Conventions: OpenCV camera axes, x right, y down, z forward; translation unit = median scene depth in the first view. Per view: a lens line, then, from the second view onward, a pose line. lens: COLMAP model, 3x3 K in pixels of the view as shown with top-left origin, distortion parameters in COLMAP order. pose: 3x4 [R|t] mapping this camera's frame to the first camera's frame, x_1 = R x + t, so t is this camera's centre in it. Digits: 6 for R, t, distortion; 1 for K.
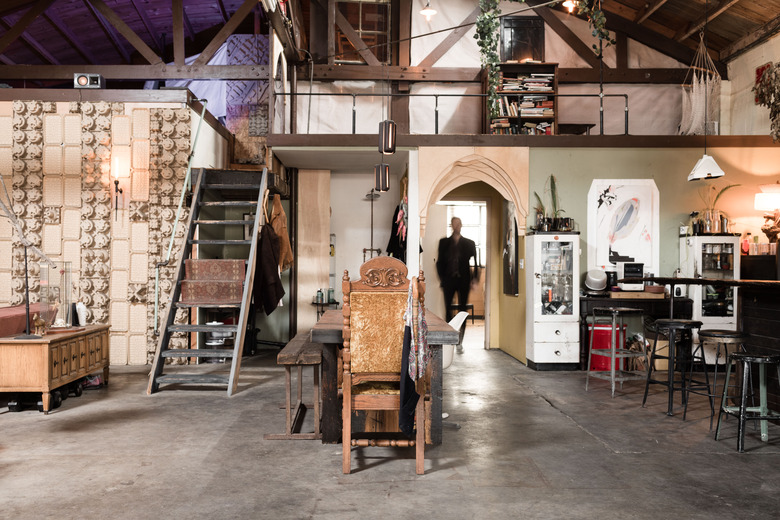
lens RADIAL K [[768.3, 0, 387.9], [0, 768.3, 259.0], [0, 0, 1]] dist [0.008947, 0.000000]
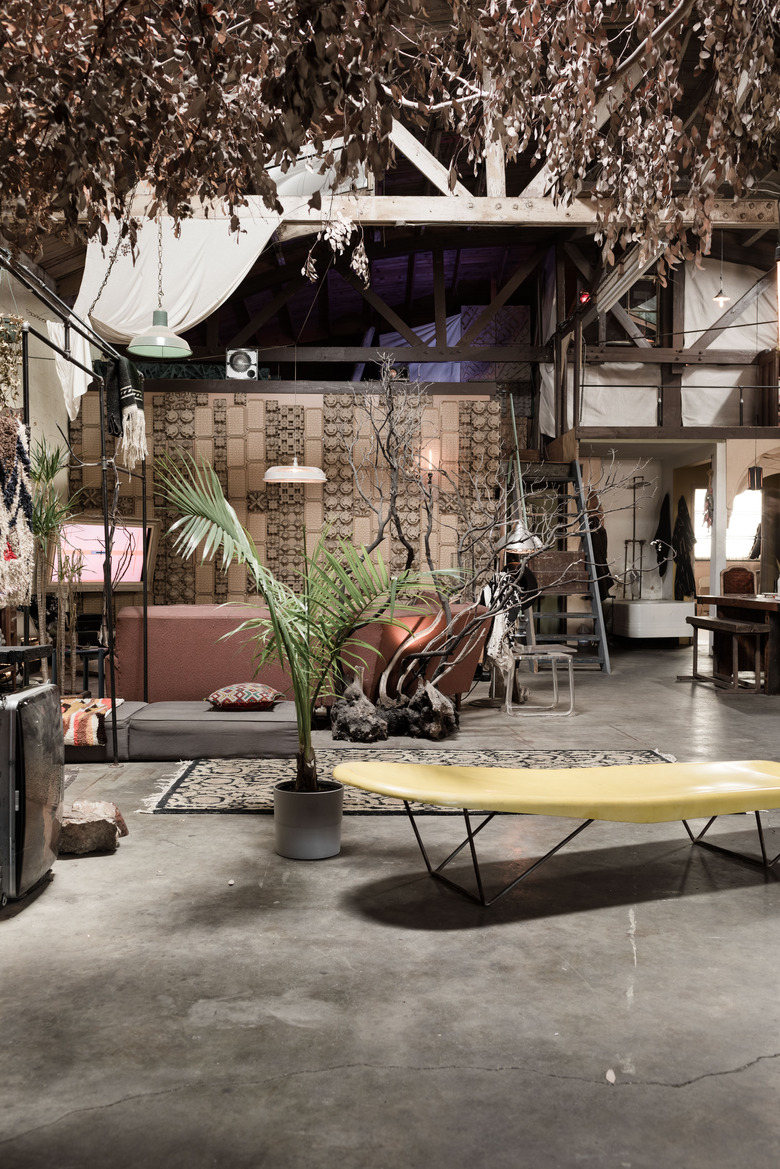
lens RADIAL K [[1151.5, 0, 392.1], [0, 1151.5, 587.7], [0, 0, 1]] dist [0.008947, 0.000000]
pose [[0.999997, 0.000411, -0.002348, -0.392475], [-0.000344, 0.999601, 0.028241, 0.006772], [0.002359, -0.028240, 0.999598, -0.520244]]
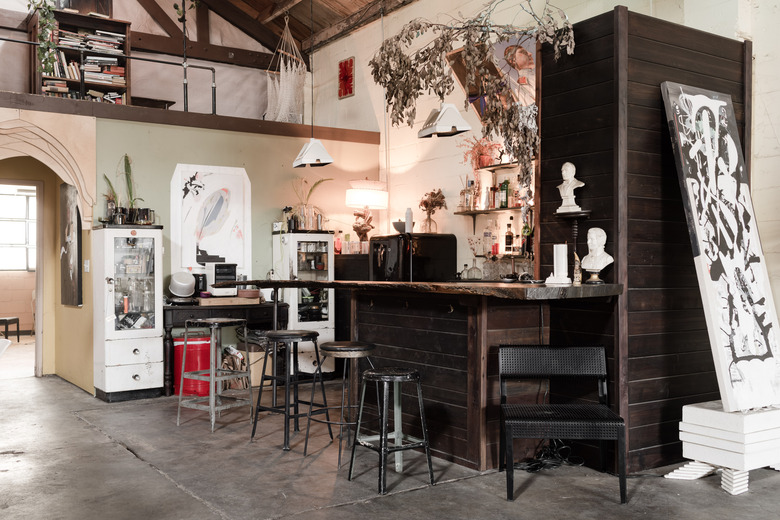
lens RADIAL K [[768.3, 0, 385.3], [0, 768.3, 258.4], [0, 0, 1]] dist [0.008947, 0.000000]
pose [[0.849701, -0.004607, 0.527245, 0.019392], [0.006618, 0.999976, -0.001927, 0.002161], [-0.527223, 0.005127, 0.849711, 0.175183]]
